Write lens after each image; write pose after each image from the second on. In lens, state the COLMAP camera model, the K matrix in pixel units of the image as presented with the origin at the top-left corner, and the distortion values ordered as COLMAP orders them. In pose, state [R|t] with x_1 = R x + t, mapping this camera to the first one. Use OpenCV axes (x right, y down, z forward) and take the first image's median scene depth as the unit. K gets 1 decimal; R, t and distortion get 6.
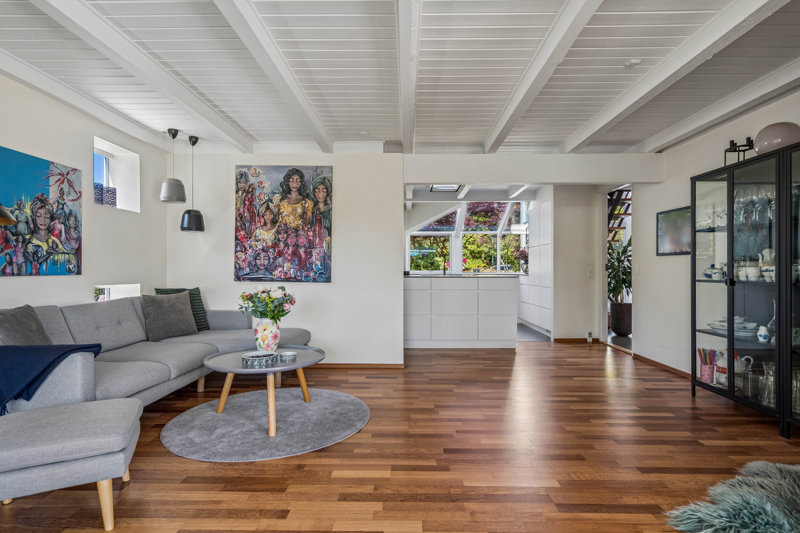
lens RADIAL K [[409.8, 0, 400.0], [0, 409.8, 266.5], [0, 0, 1]] dist [0.011801, 0.000285]
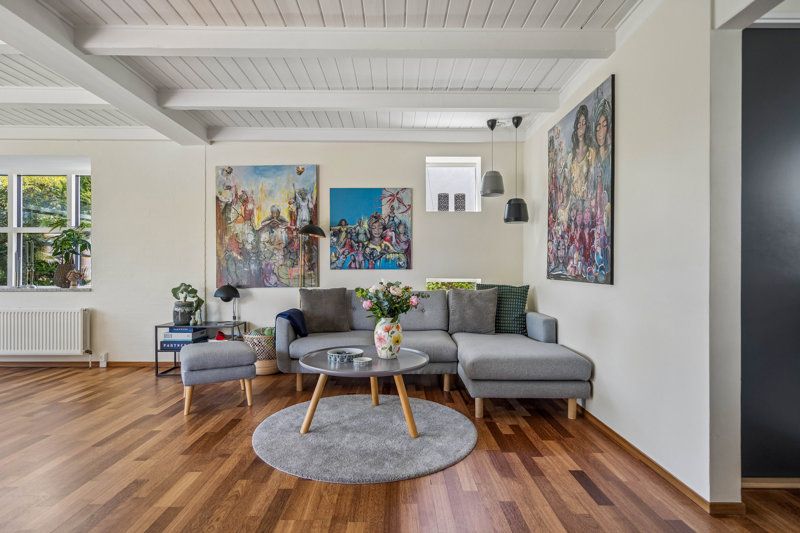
lens RADIAL K [[421.8, 0, 400.0], [0, 421.8, 266.5], [0, 0, 1]] dist [0.005169, 0.000135]
pose [[0.021045, -0.010839, -0.999720, 0.575332], [0.005879, 0.999925, -0.010718, 0.027186], [0.999761, -0.005652, 0.021107, 1.007168]]
